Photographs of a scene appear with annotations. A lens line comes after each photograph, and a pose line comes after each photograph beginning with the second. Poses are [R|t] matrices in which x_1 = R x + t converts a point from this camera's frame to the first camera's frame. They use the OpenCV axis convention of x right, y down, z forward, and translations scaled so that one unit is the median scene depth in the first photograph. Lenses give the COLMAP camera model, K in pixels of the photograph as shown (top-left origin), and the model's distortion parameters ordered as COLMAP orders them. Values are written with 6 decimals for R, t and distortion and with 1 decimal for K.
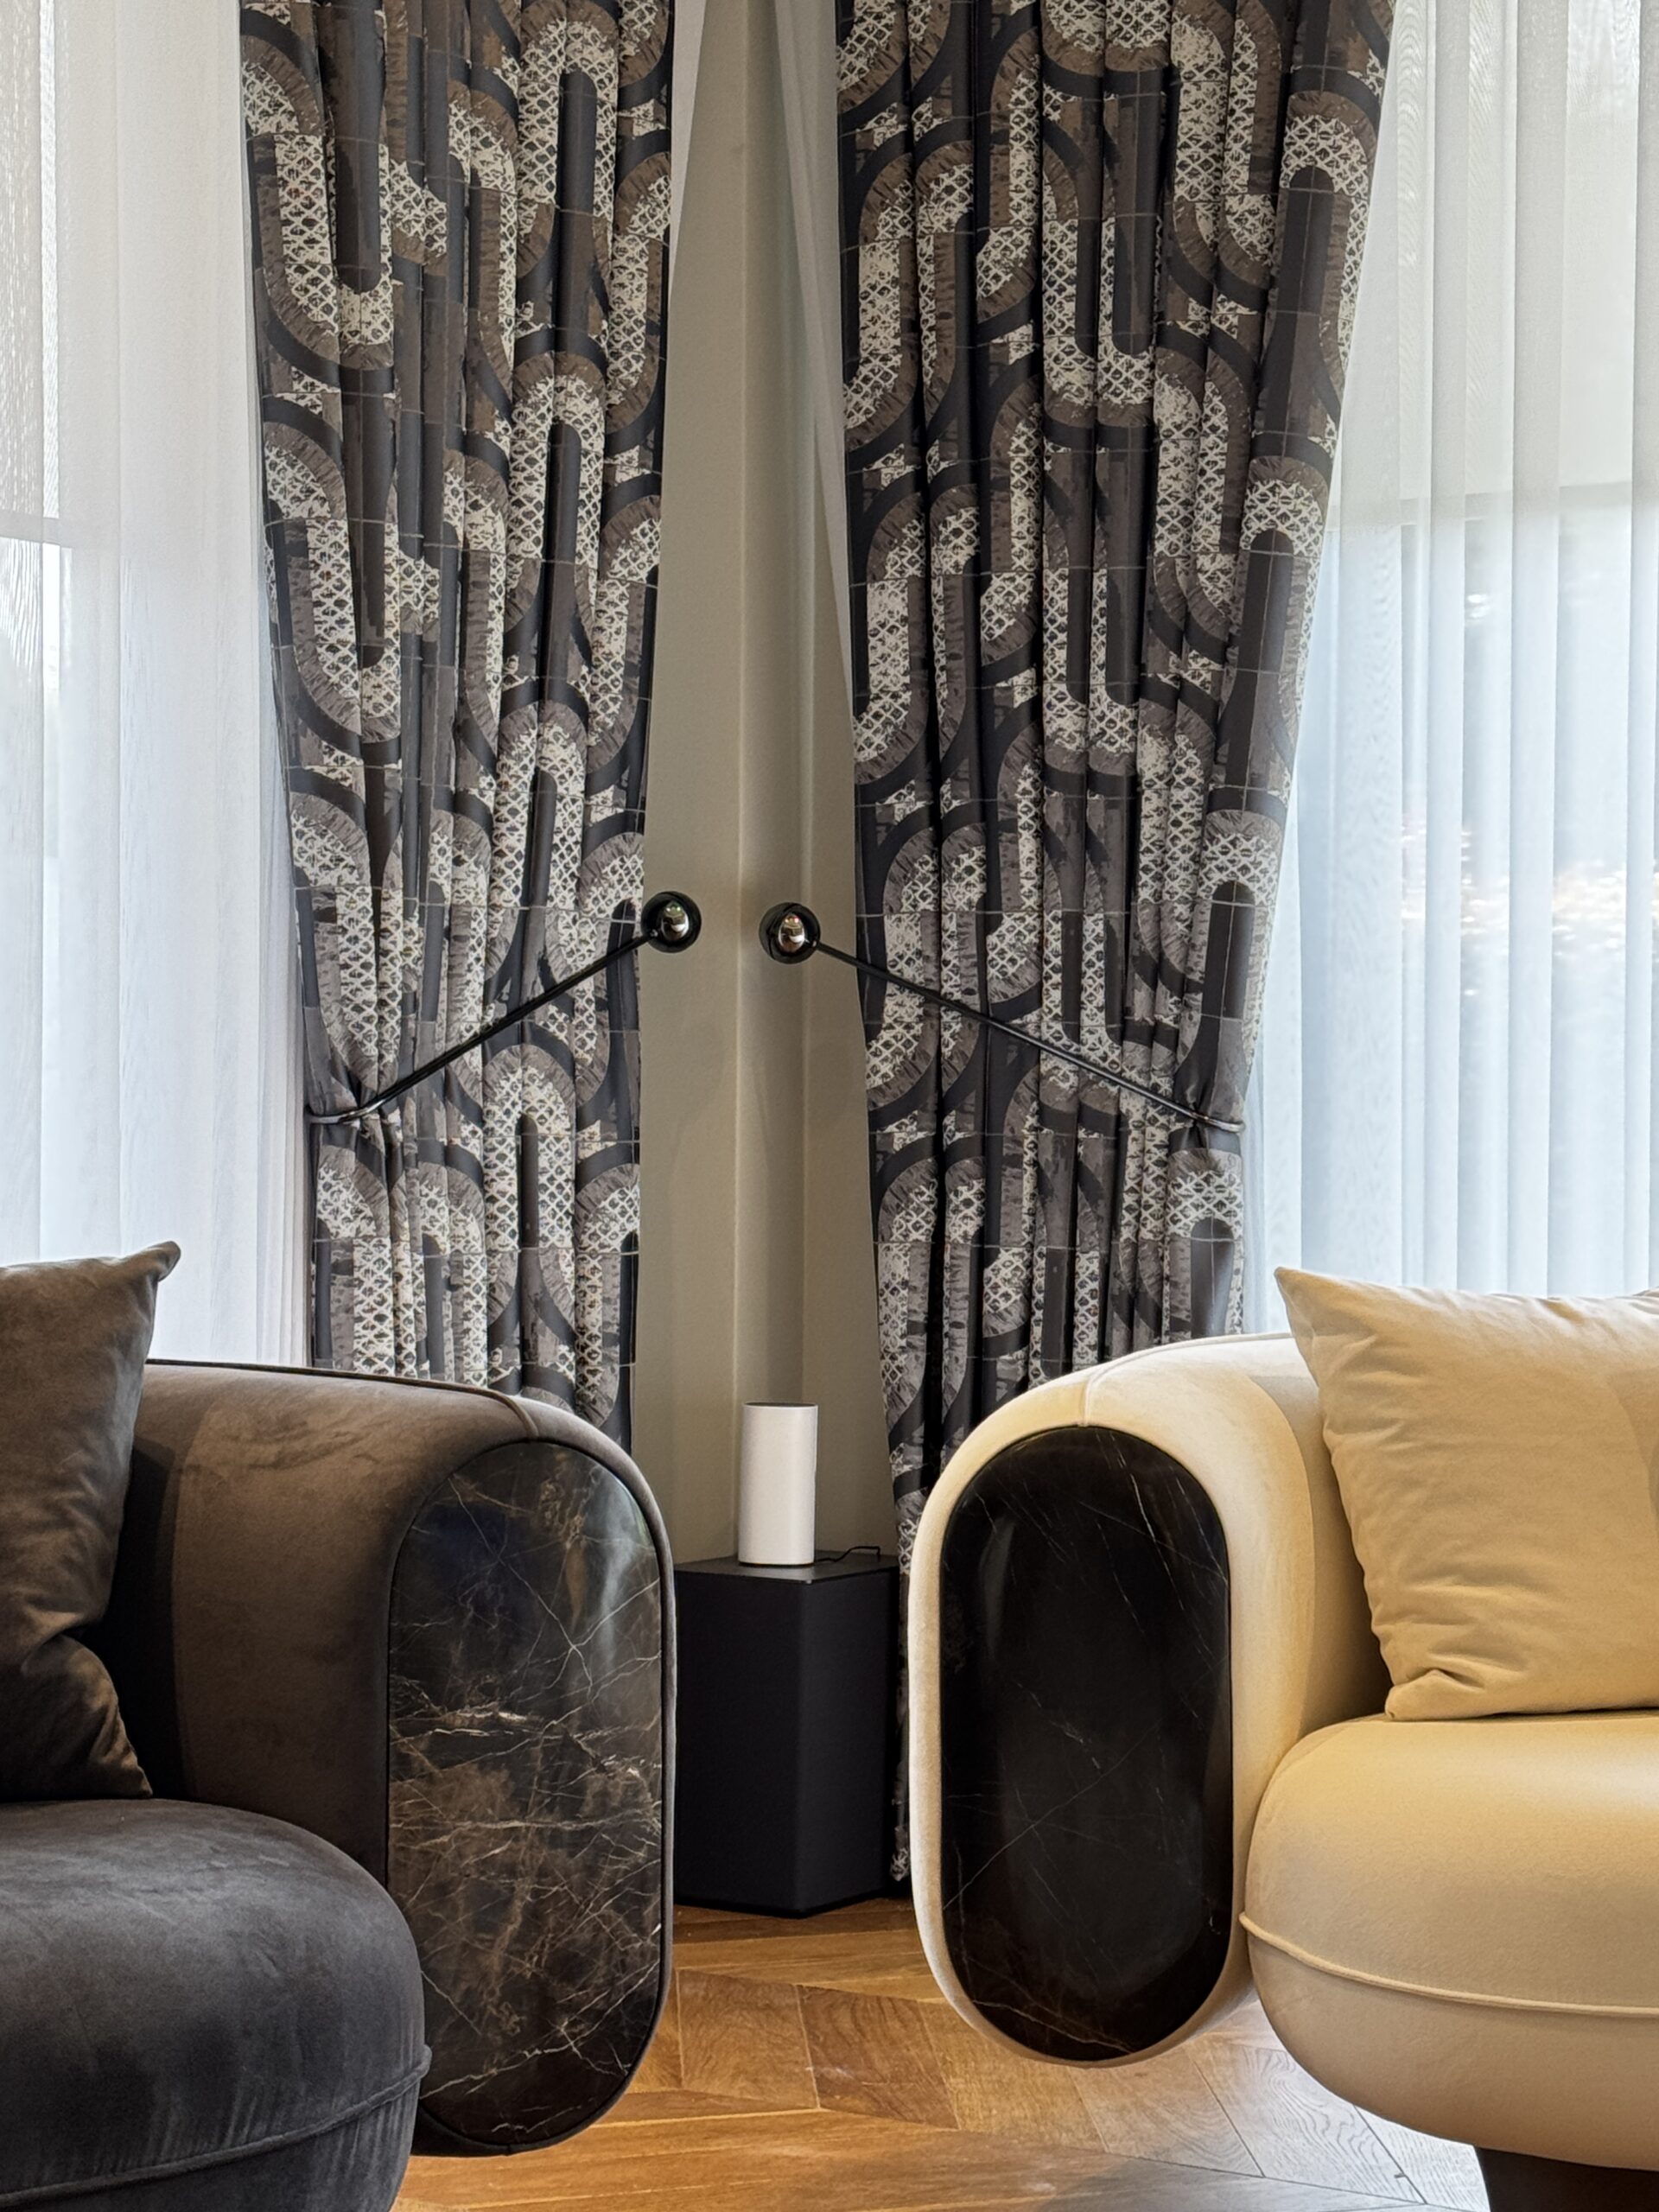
lens RADIAL K [[4450.2, 0, 838.6], [0, 4450.2, 1114.2], [0, 0, 1]] dist [0.147528, 0.000000]
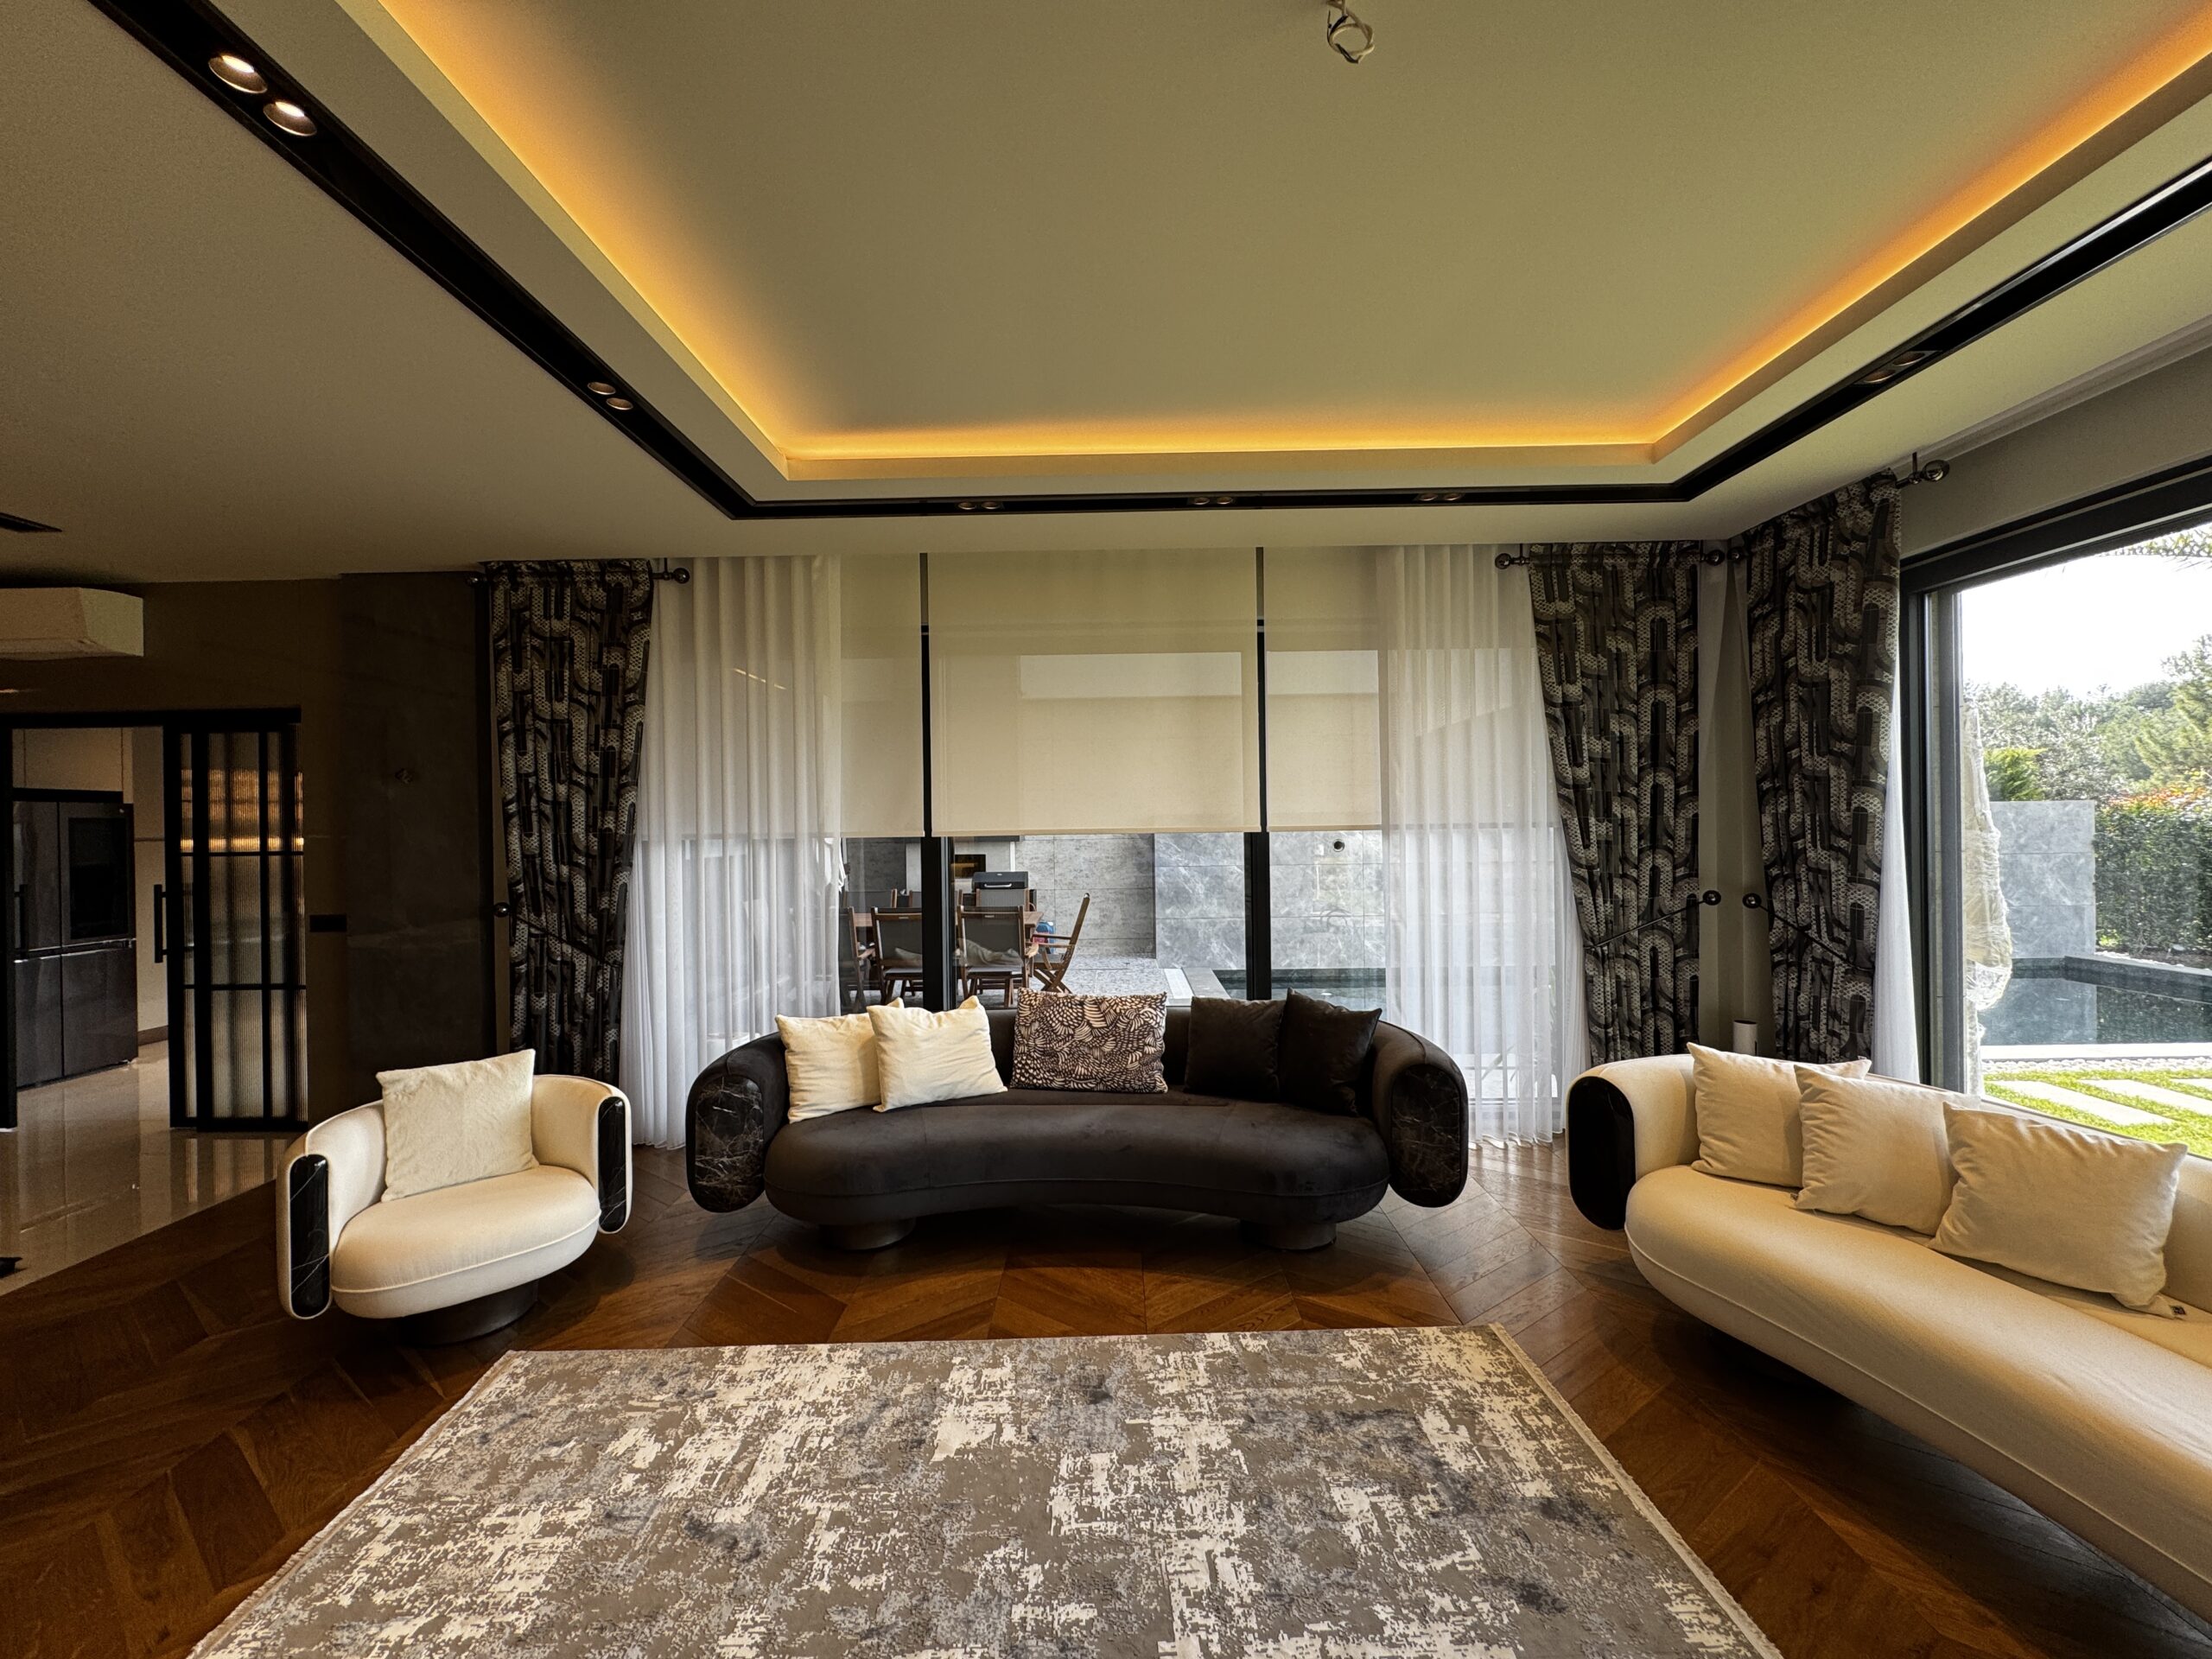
lens RADIAL K [[884.6, 0, 1113.4], [0, 884.6, 825.6], [0, 0, 1]] dist [0.001537, 0.000106]
pose [[0.544259, -0.013999, -0.838800, 0.355483], [0.020258, 0.999789, -0.003542, -0.121762], [0.838672, -0.015065, 0.544428, 0.113928]]
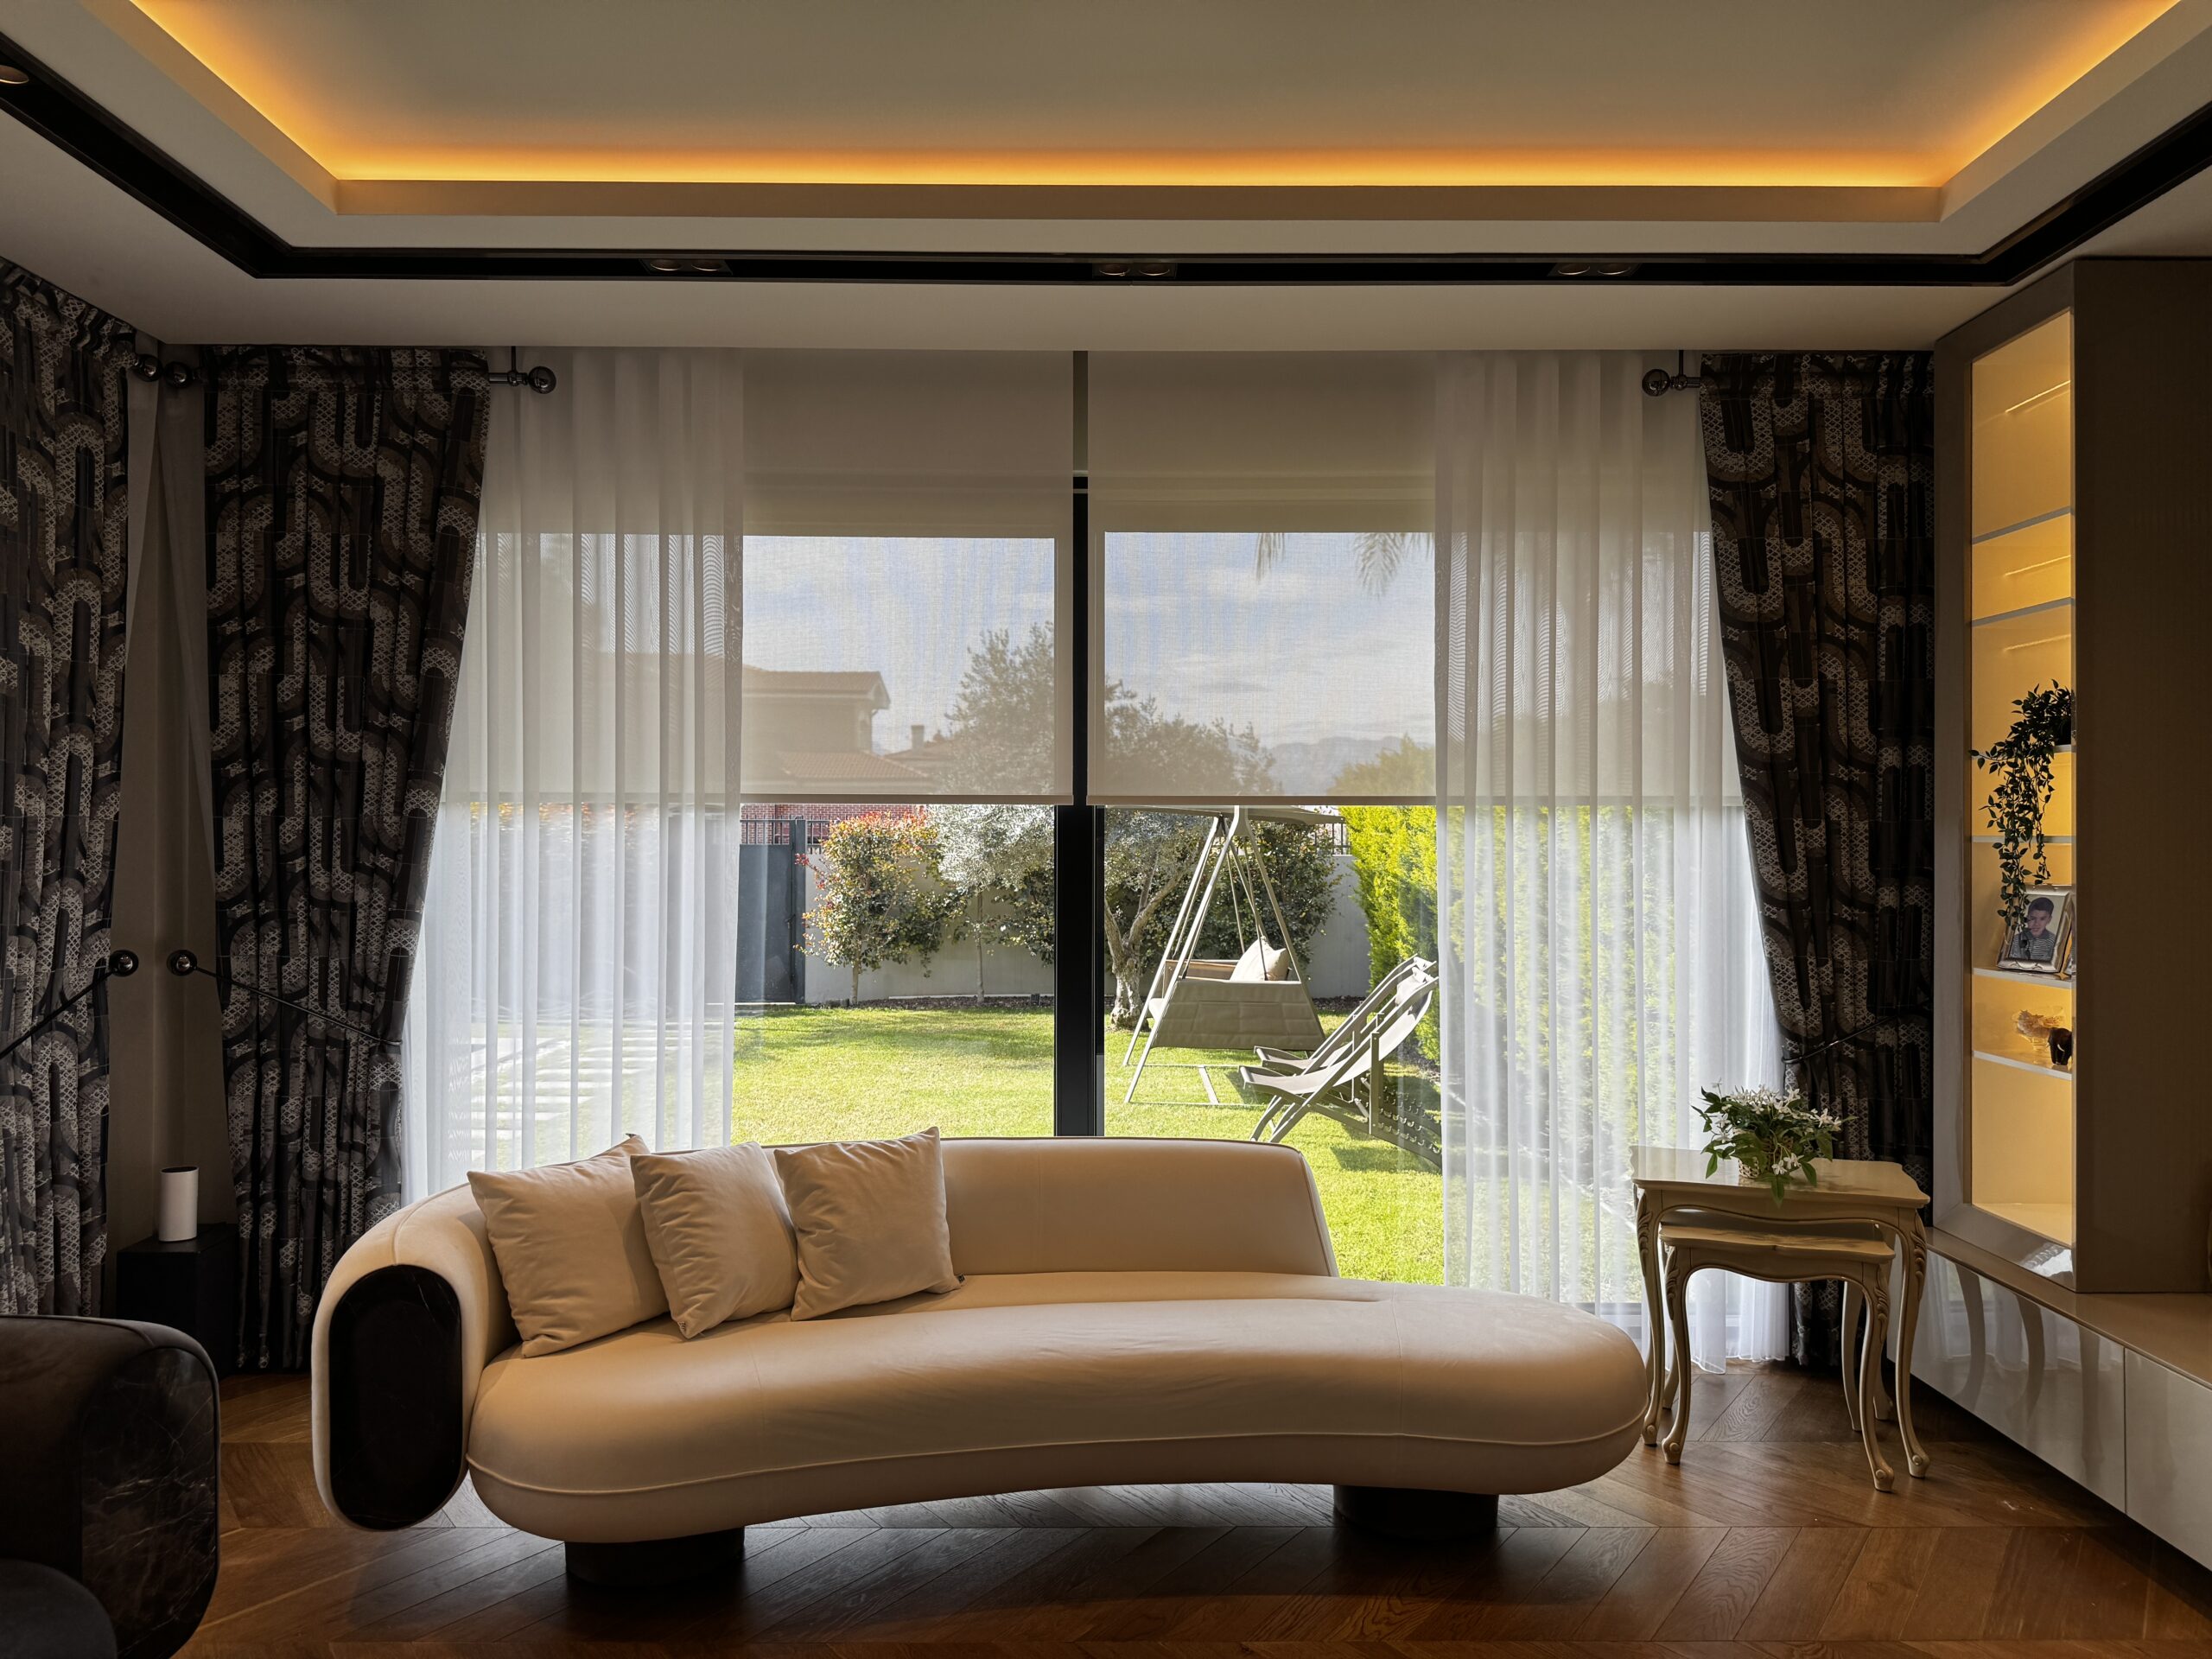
lens RADIAL K [[1559.7, 0, 1098.5], [0, 1559.7, 833.2], [0, 0, 1]] dist [0.018867, -0.020335]
pose [[0.834557, -0.003061, 0.550914, -0.065139], [0.002659, 0.999995, 0.001528, -0.114199], [-0.550916, 0.000190, 0.834561, 0.059514]]
